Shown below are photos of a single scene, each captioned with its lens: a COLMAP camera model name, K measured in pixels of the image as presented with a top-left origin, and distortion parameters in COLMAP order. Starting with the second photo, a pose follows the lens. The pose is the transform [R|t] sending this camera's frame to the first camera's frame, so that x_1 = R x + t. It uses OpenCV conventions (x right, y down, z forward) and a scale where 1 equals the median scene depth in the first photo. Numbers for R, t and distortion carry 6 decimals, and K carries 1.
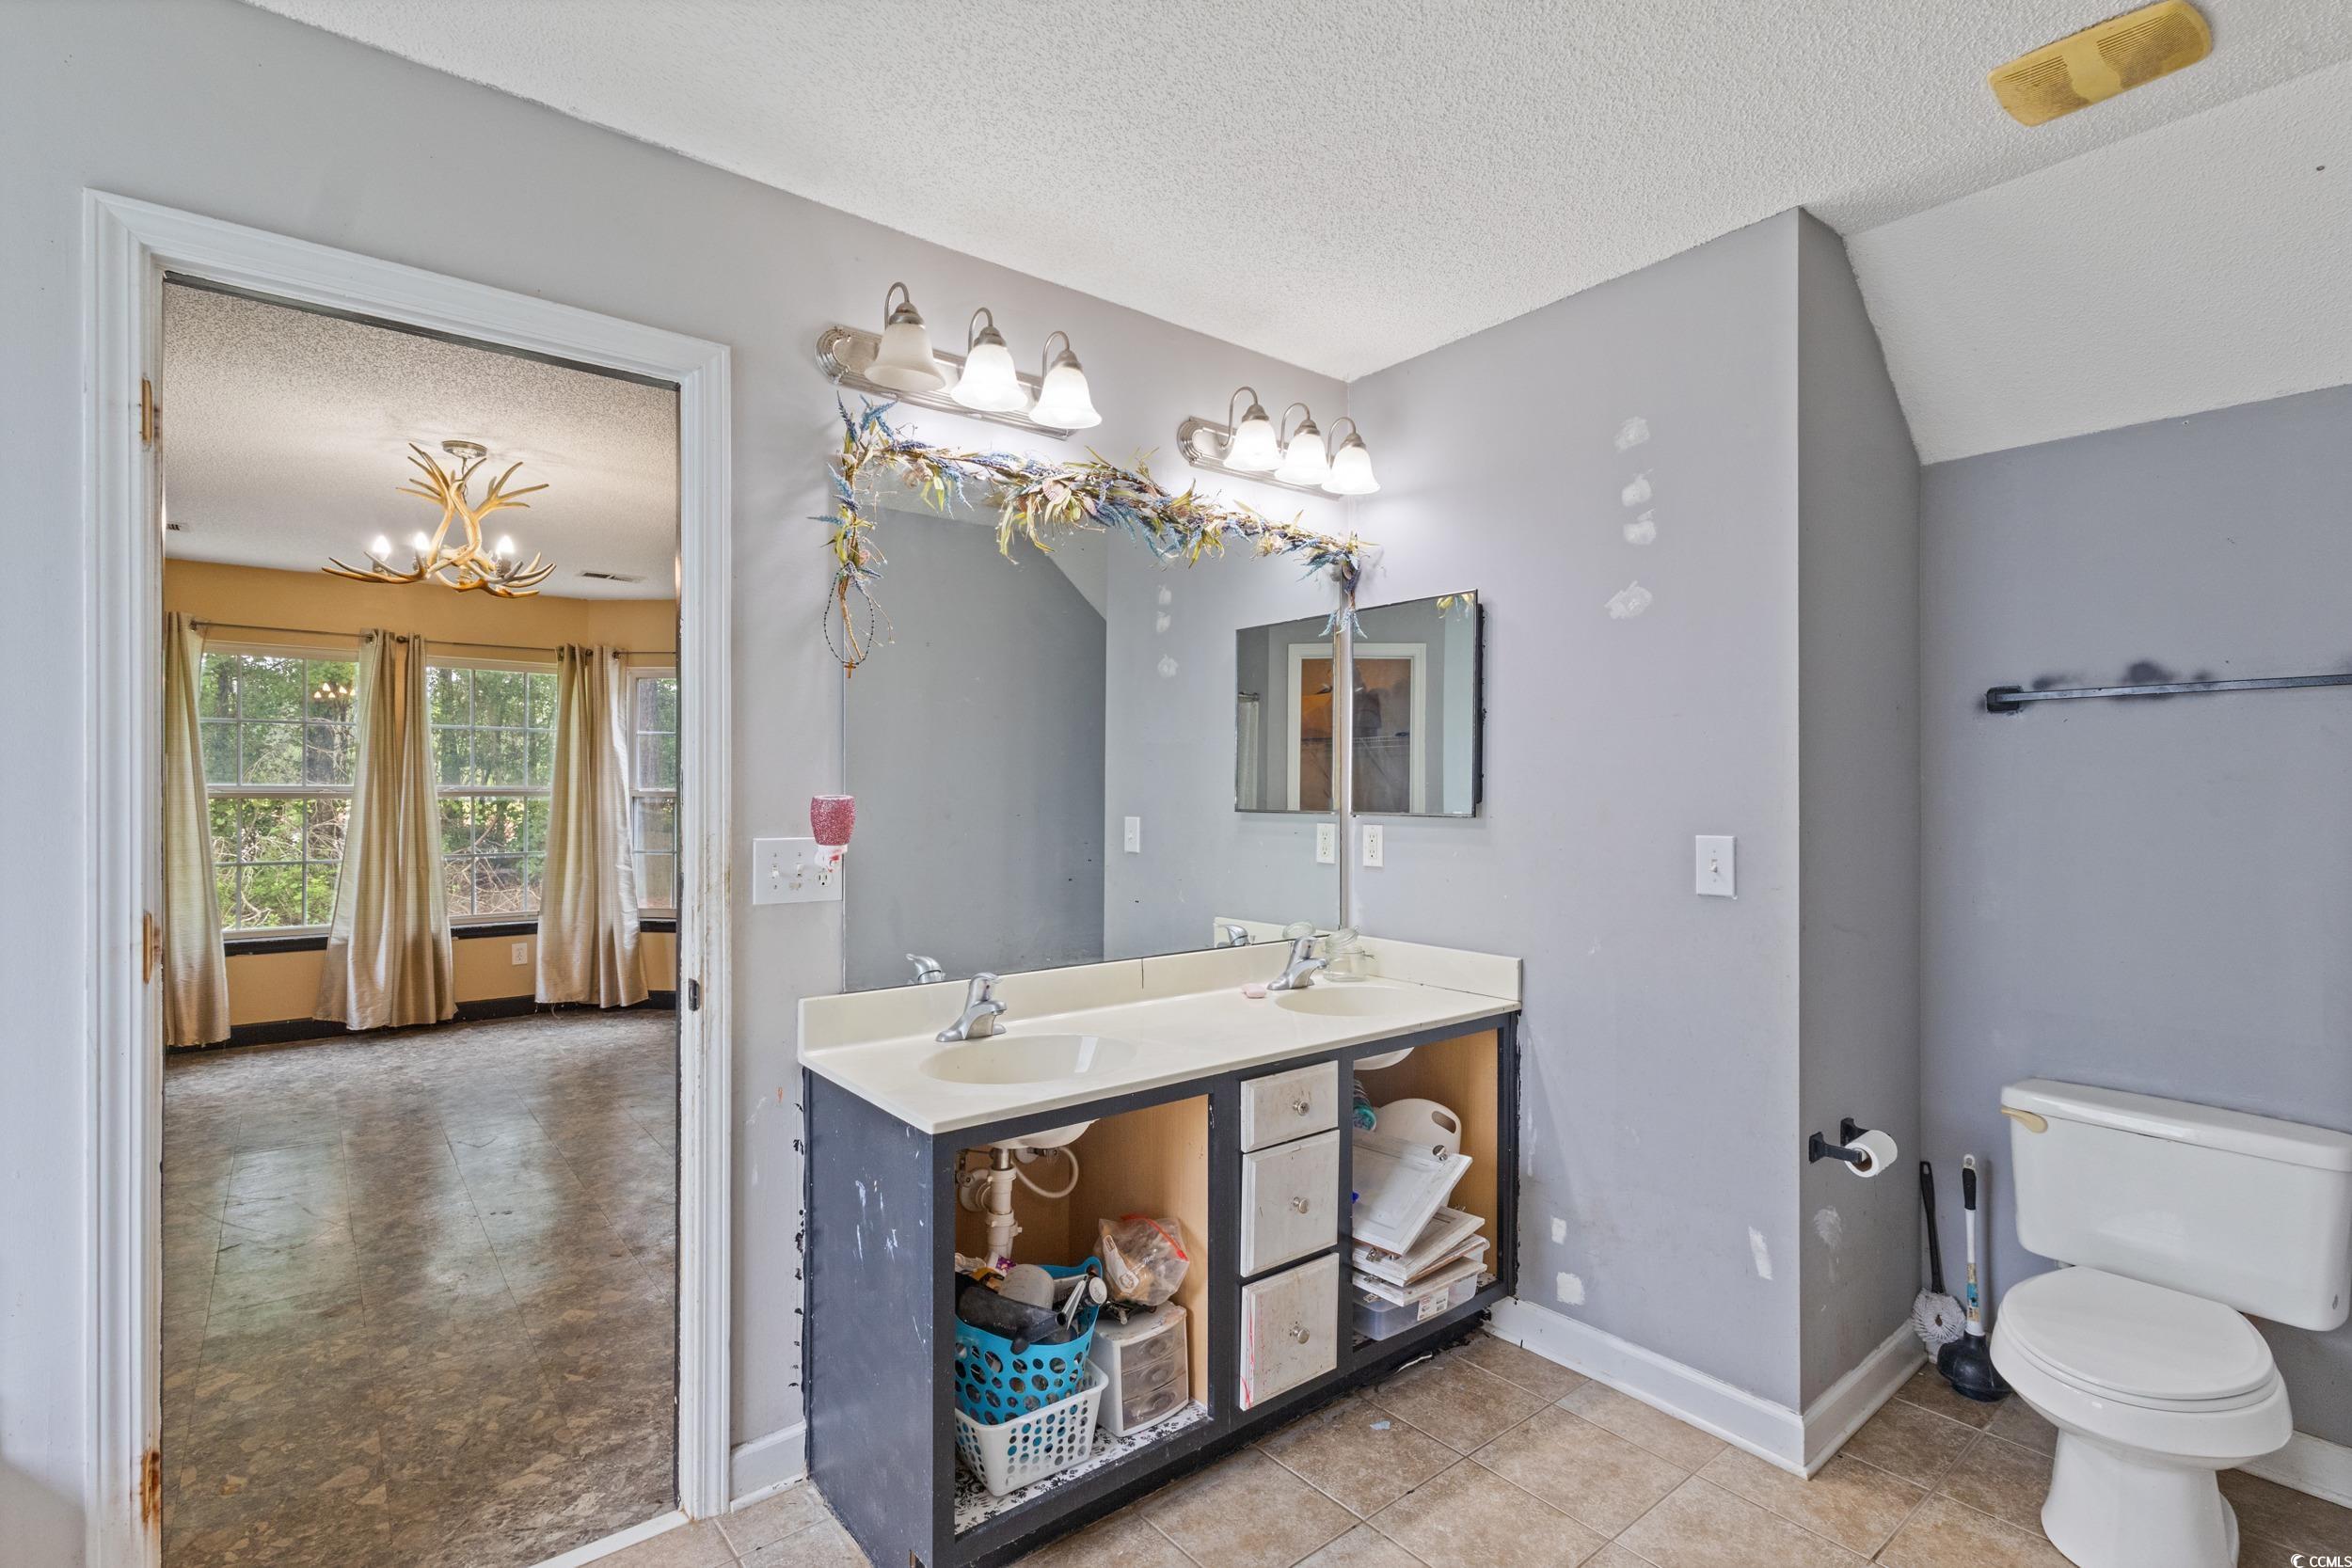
lens RADIAL K [[1107.4, 0, 1175.8], [0, 1107.4, 789.6], [0, 0, 1]] dist [0.002107, 0.000158]
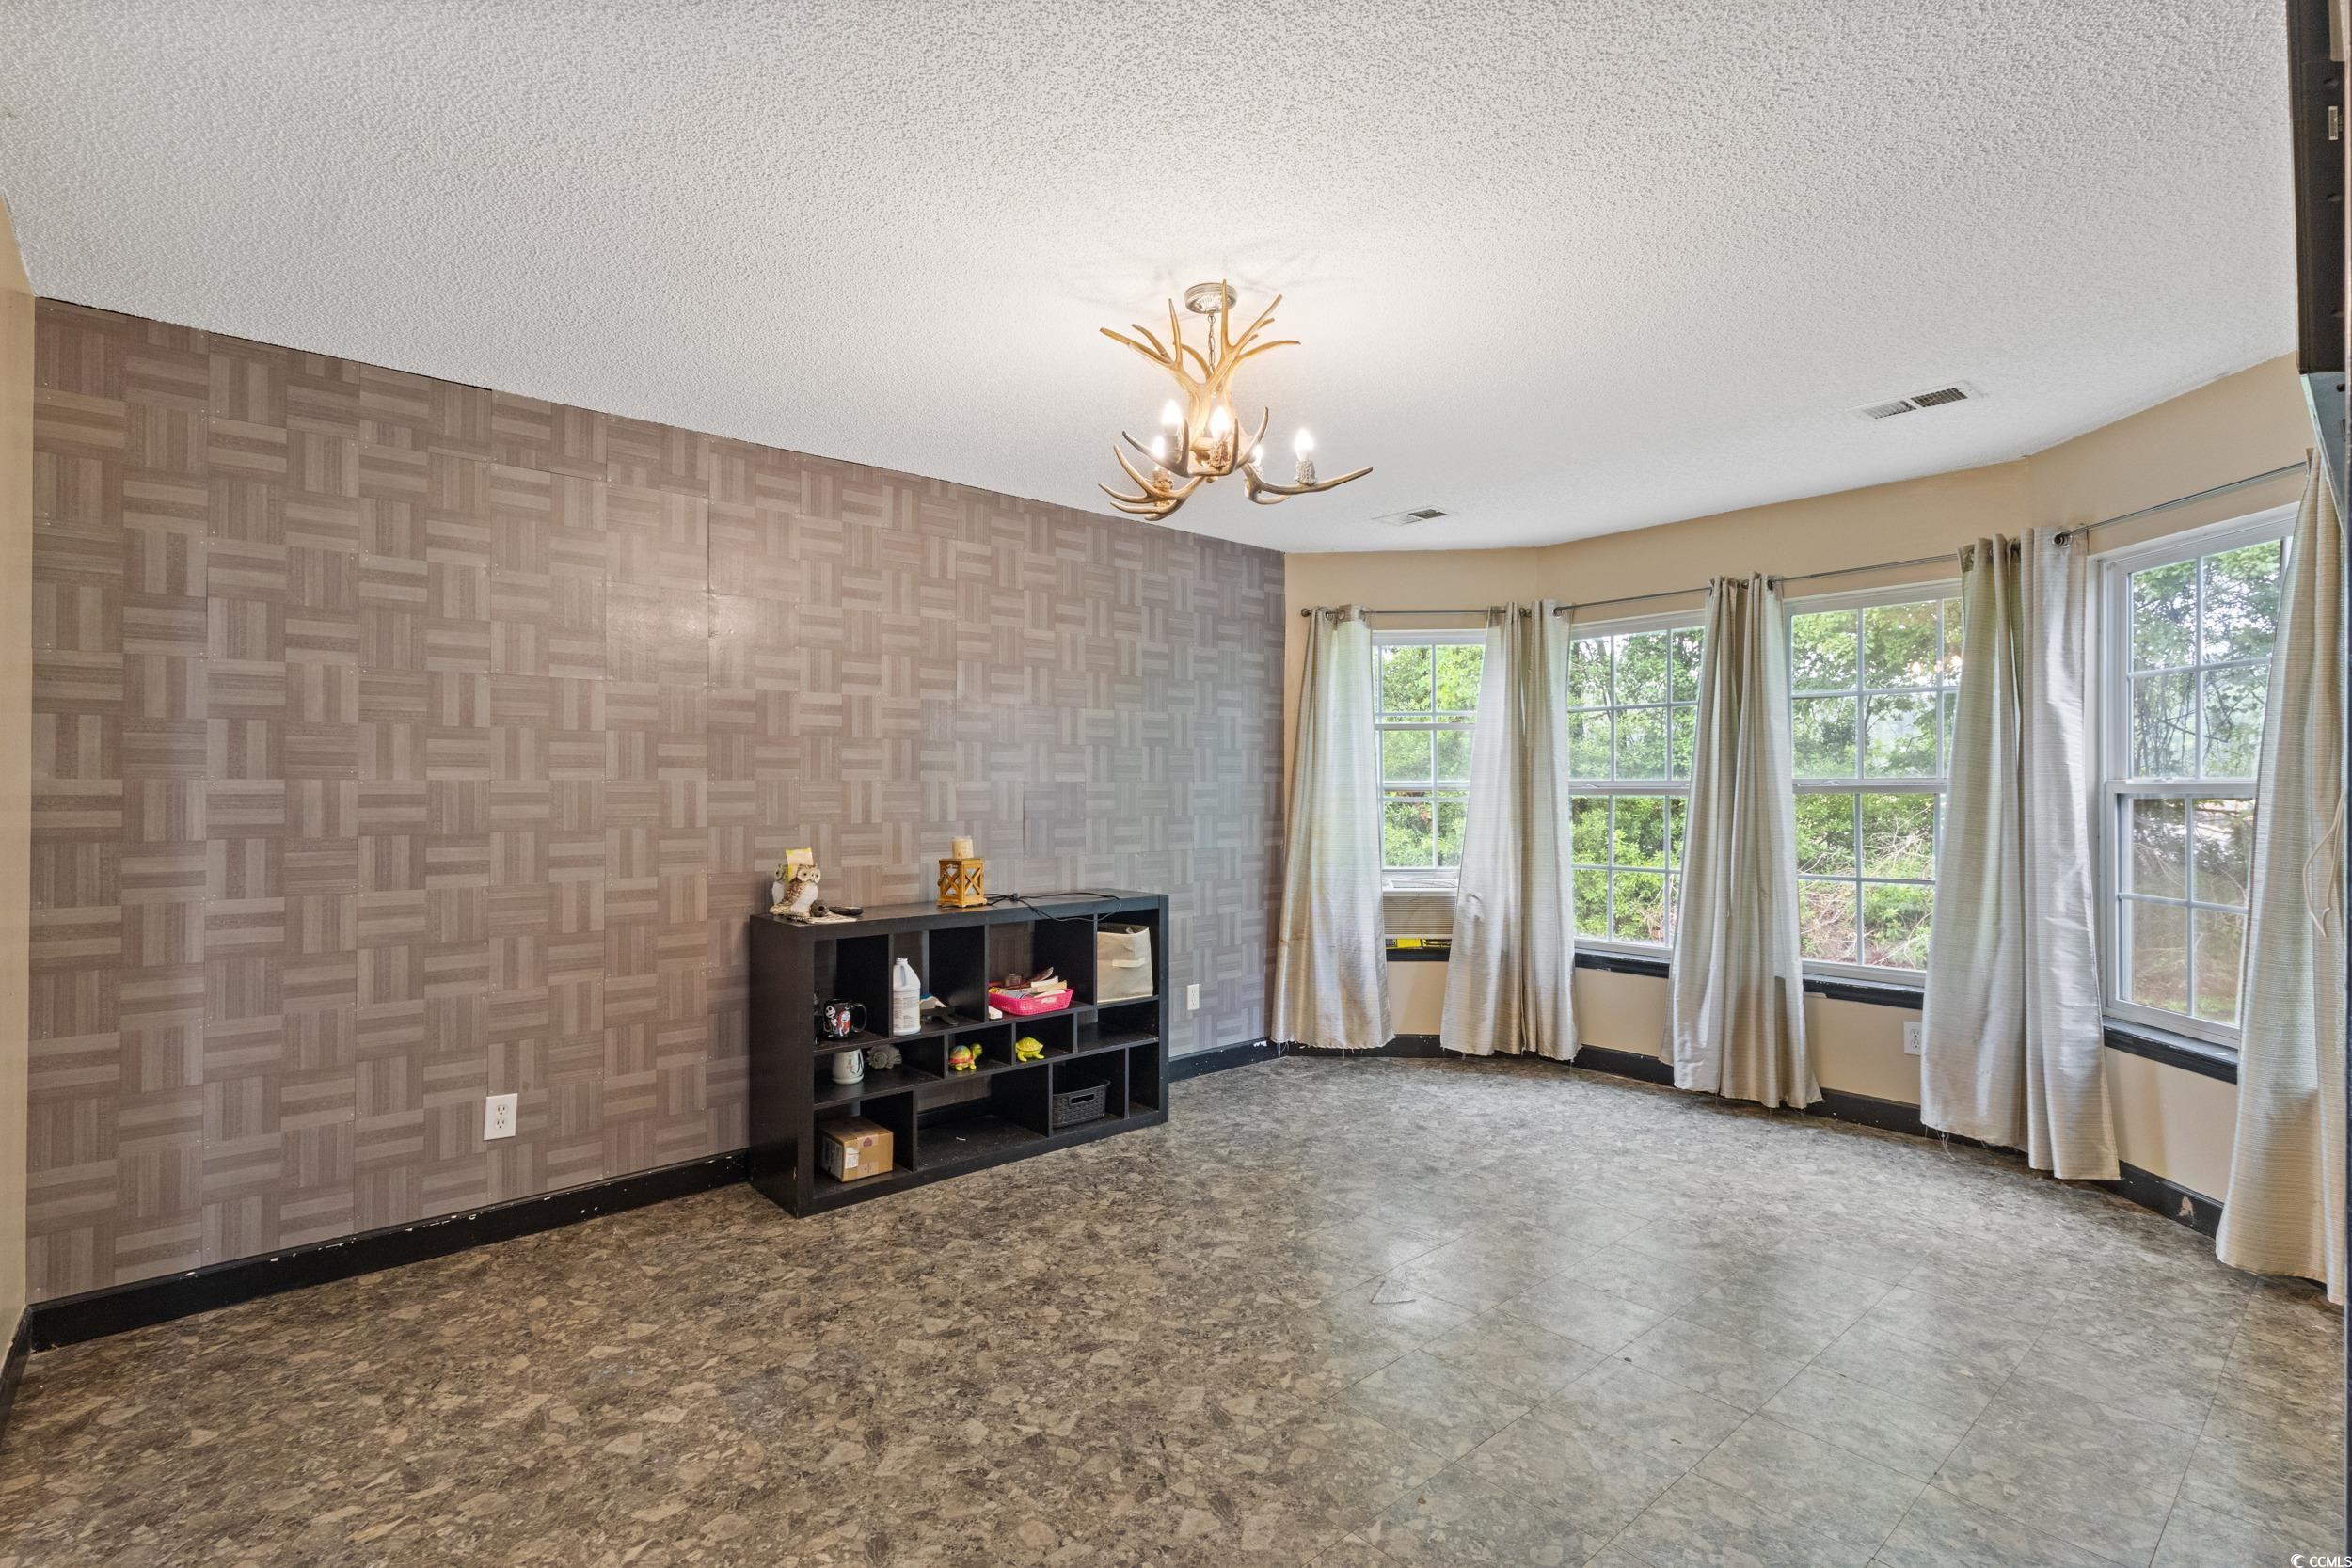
lens RADIAL K [[1107.4, 0, 1177.2], [0, 1107.4, 780.7], [0, 0, 1]] dist [0.002107, 0.000158]
pose [[0.045018, -0.009920, -0.998937, 0.034150], [-0.001650, 0.999949, -0.010004, 0.006481], [0.998985, 0.002098, 0.044999, 0.571242]]
